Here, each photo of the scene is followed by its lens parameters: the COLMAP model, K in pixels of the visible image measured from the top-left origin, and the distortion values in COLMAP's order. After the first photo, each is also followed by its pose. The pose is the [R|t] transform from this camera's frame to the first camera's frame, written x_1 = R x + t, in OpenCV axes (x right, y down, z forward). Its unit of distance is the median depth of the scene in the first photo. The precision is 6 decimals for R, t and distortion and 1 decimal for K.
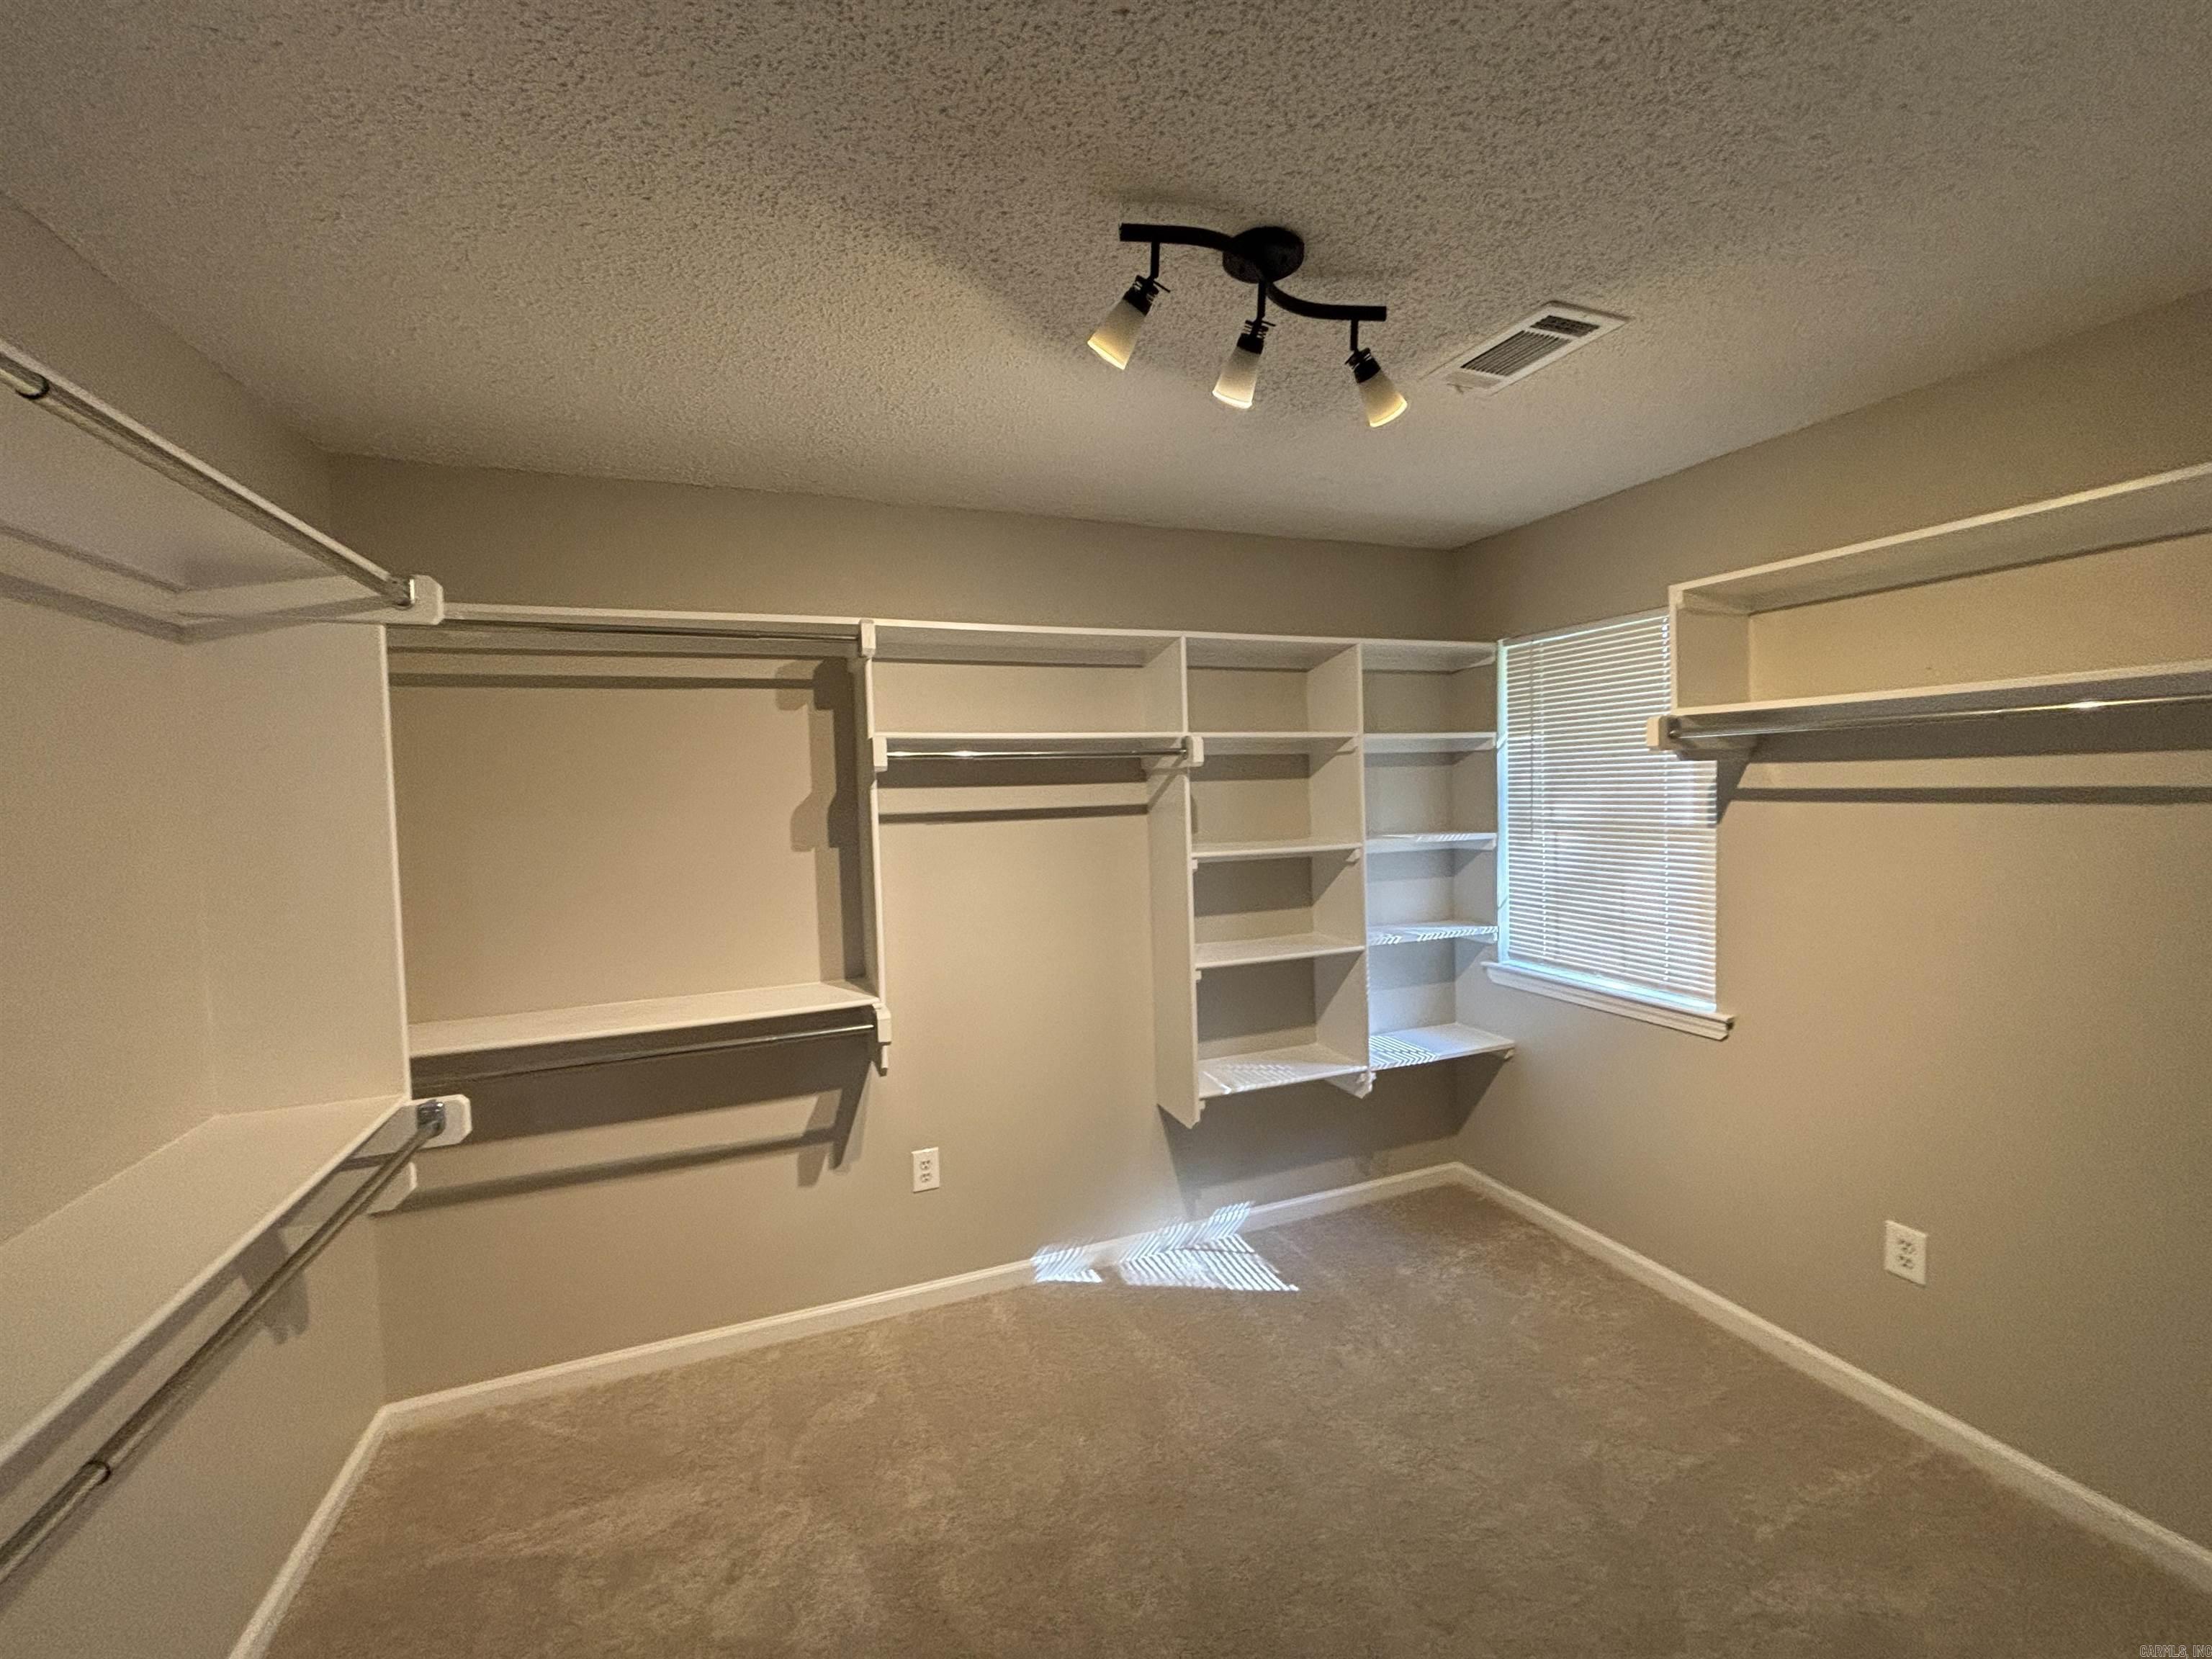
lens RADIAL K [[894.0, 0, 1112.2], [0, 894.0, 822.8], [0, 0, 1]] dist [0.001437, 0.000571]
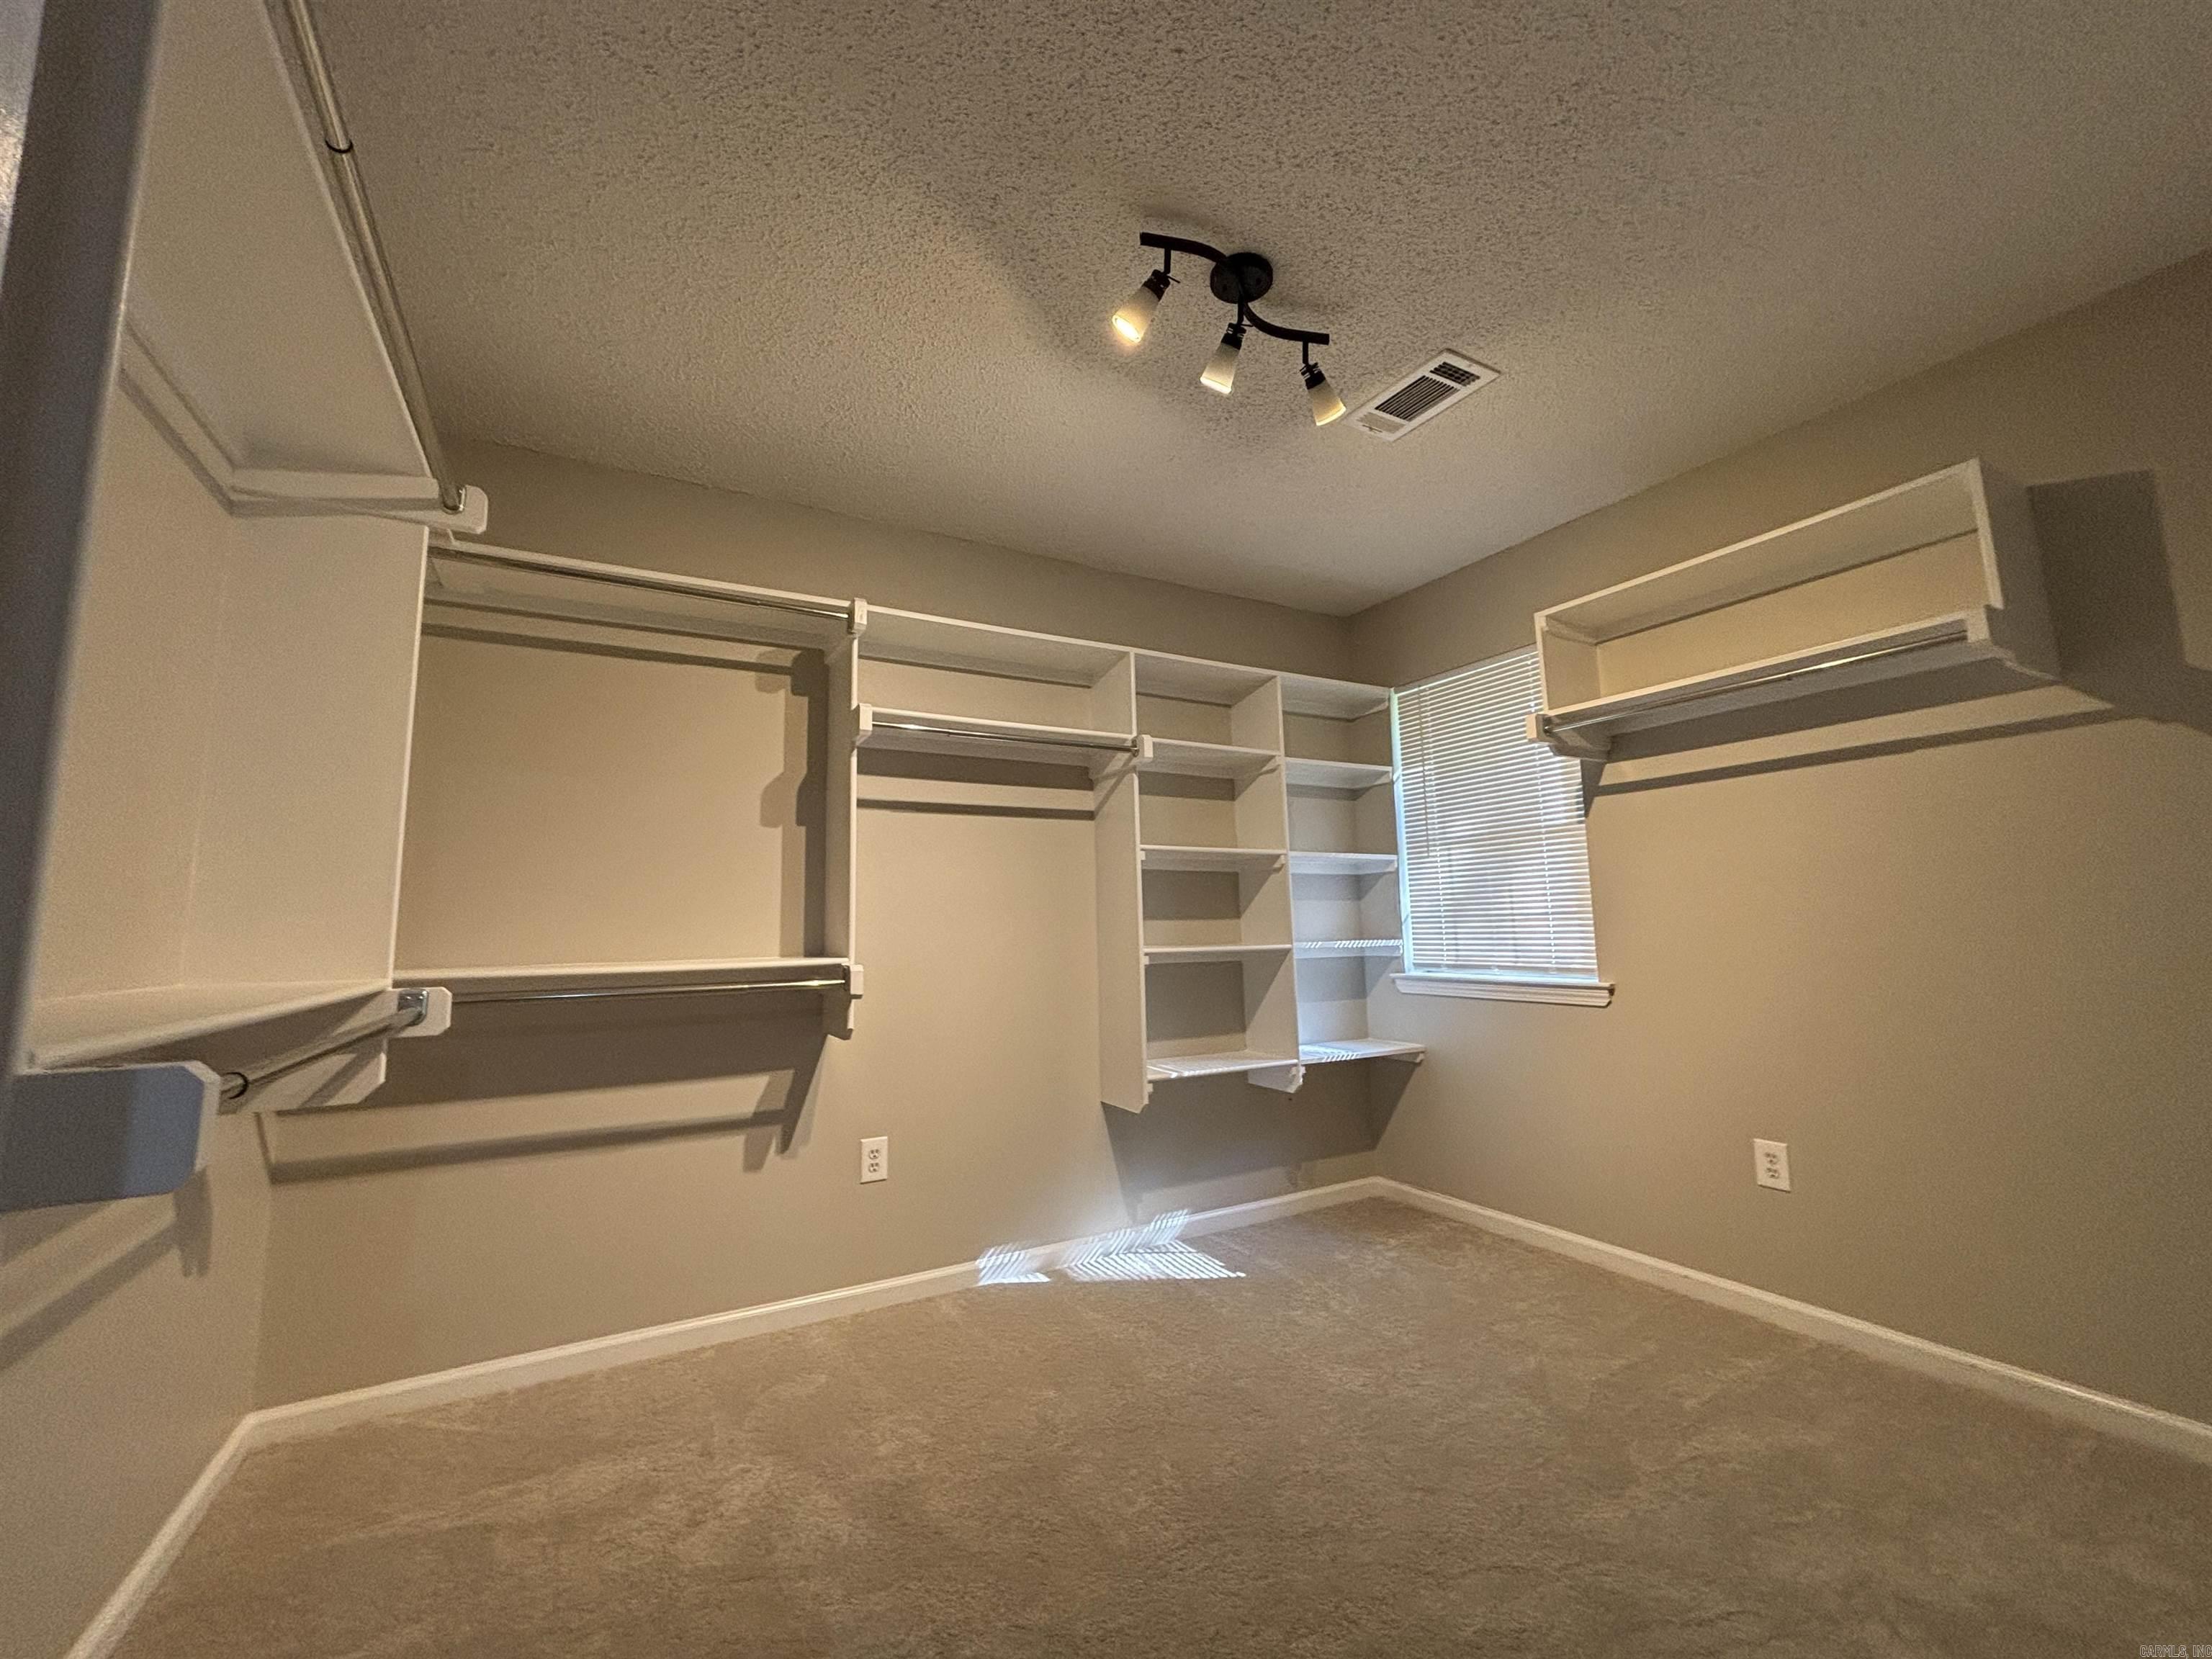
lens RADIAL K [[894.0, 0, 1115.6], [0, 894.0, 822.3], [0, 0, 1]] dist [0.001437, 0.000571]
pose [[0.990031, 0.022441, 0.139050, -0.116191], [0.001021, 0.986057, -0.166406, 0.237899], [-0.140846, 0.164889, 0.976204, -0.071937]]
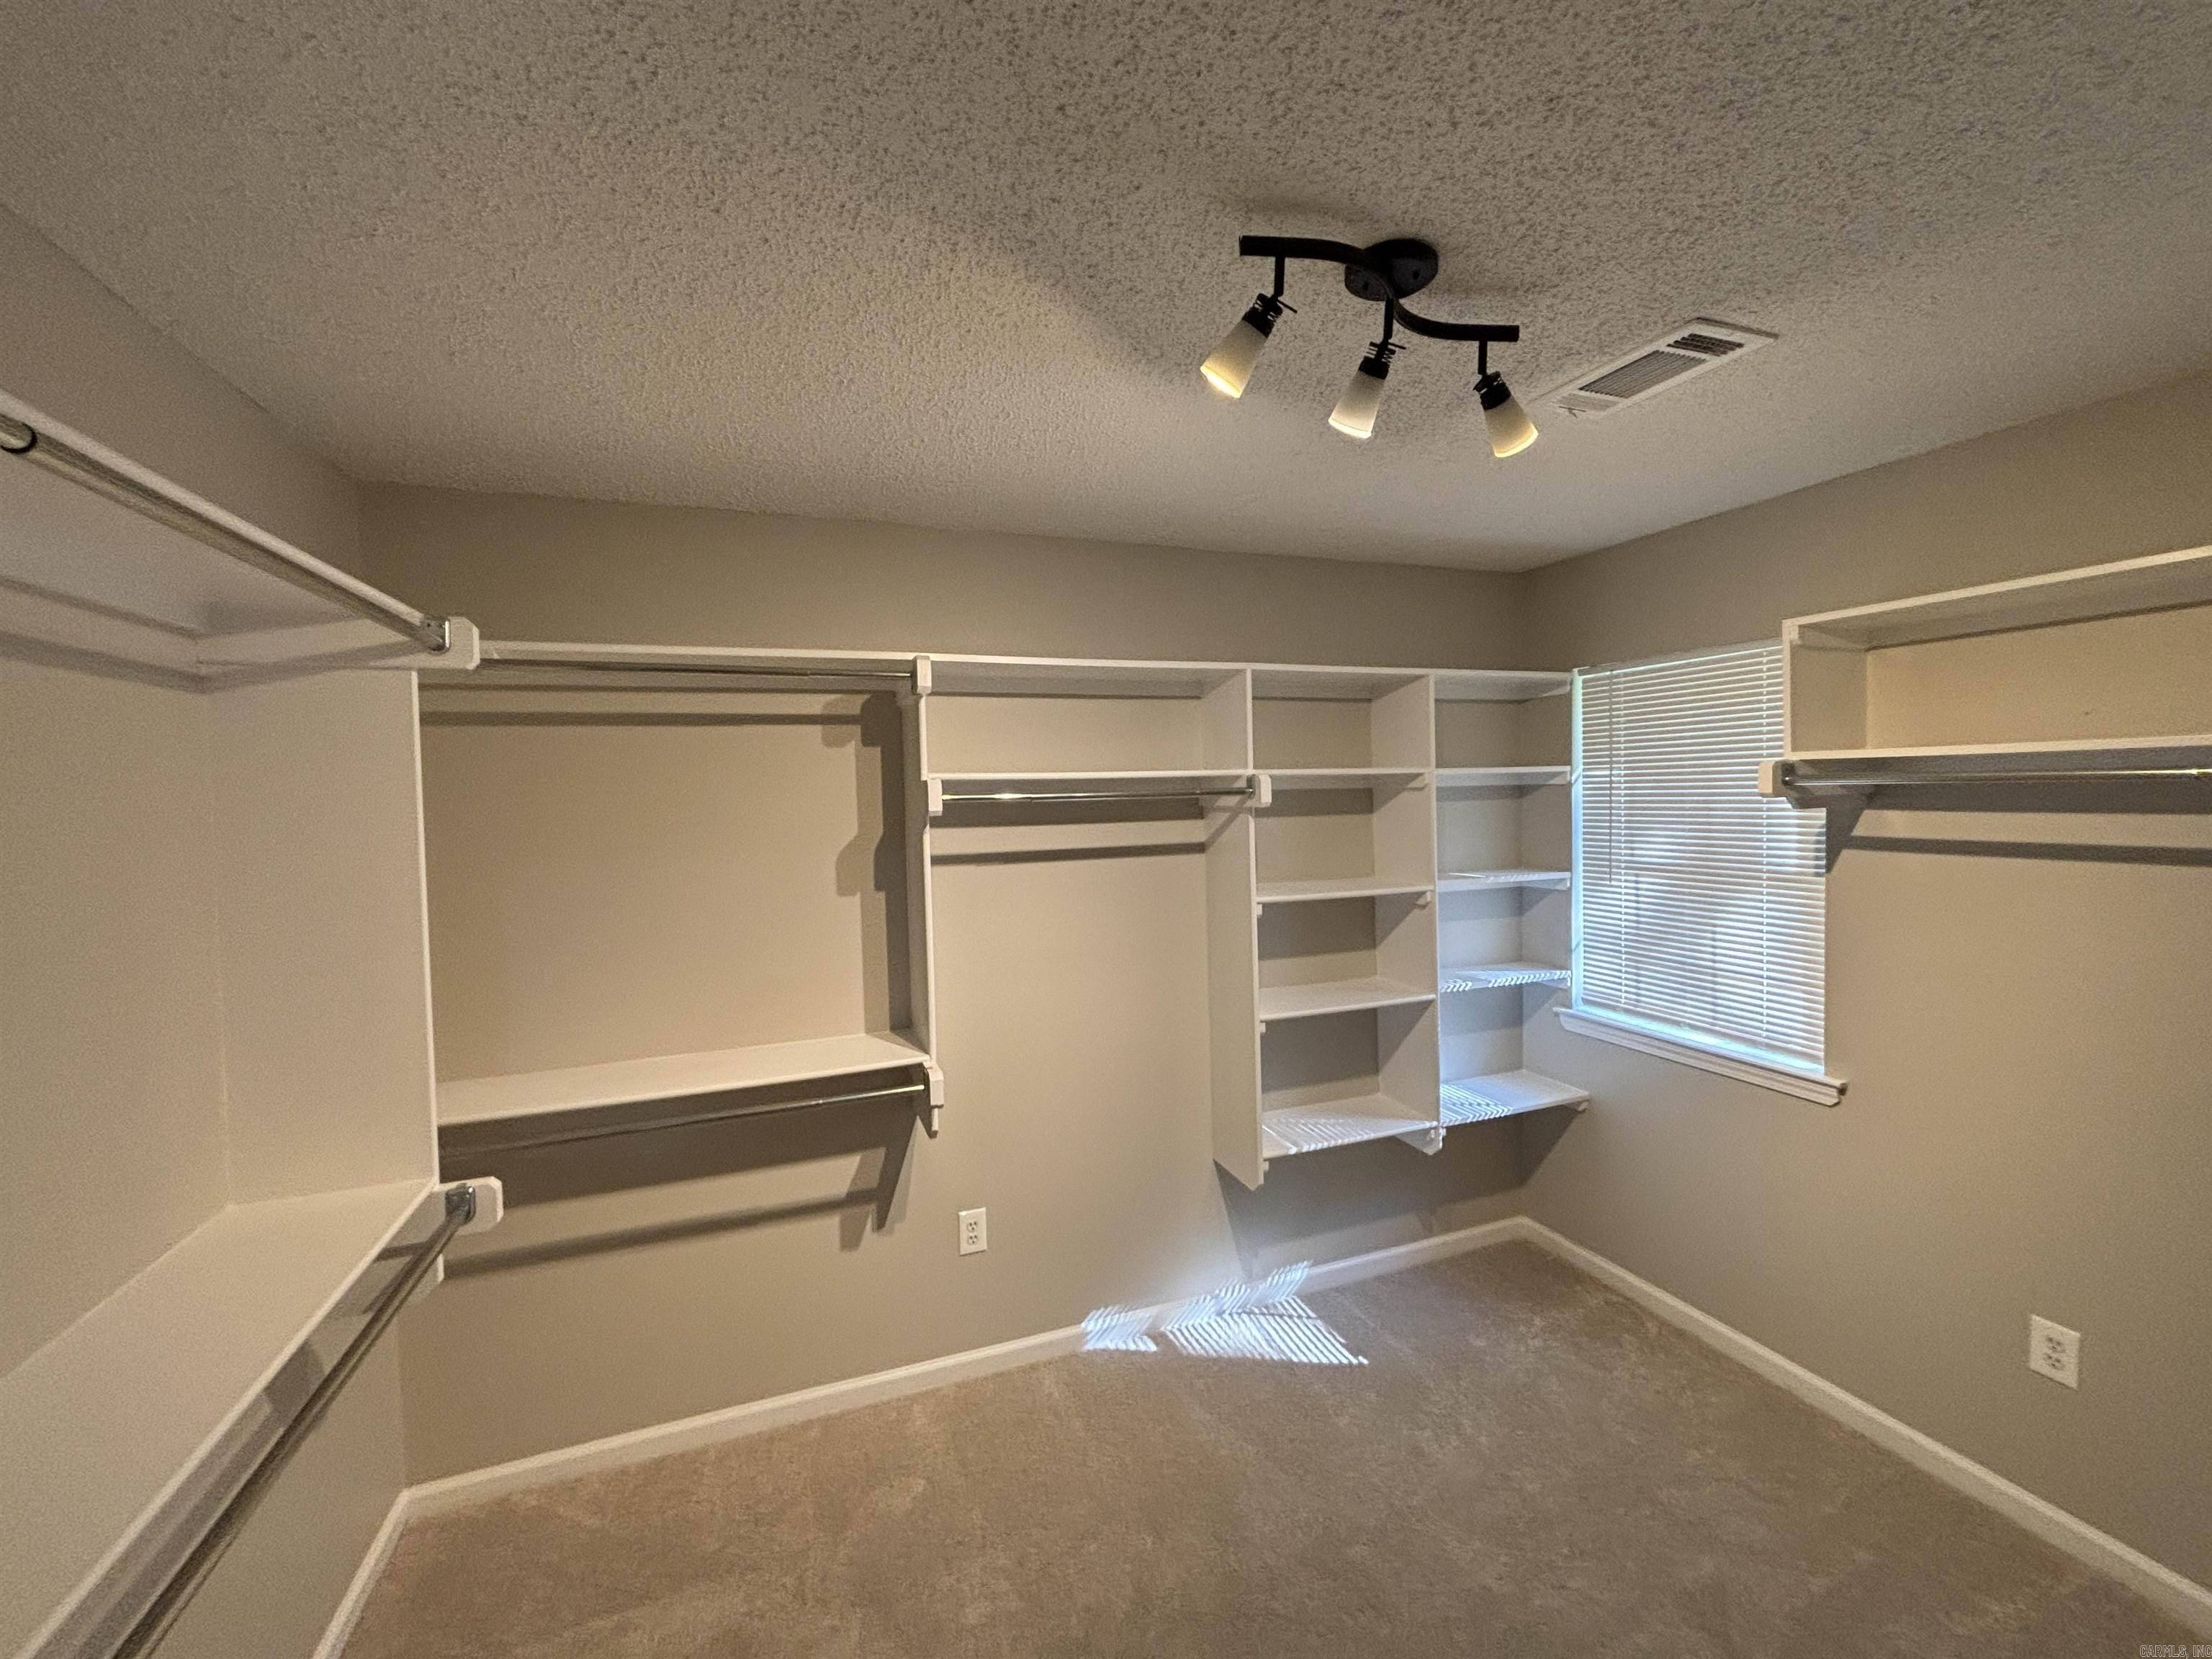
lens RADIAL K [[894.0, 0, 1111.6], [0, 894.0, 822.2], [0, 0, 1]] dist [0.001437, 0.000571]
pose [[0.999875, 0.005043, -0.014958, -0.063714], [-0.005163, 0.999955, -0.008004, -0.047676], [0.014917, 0.008080, 0.999856, 0.068416]]
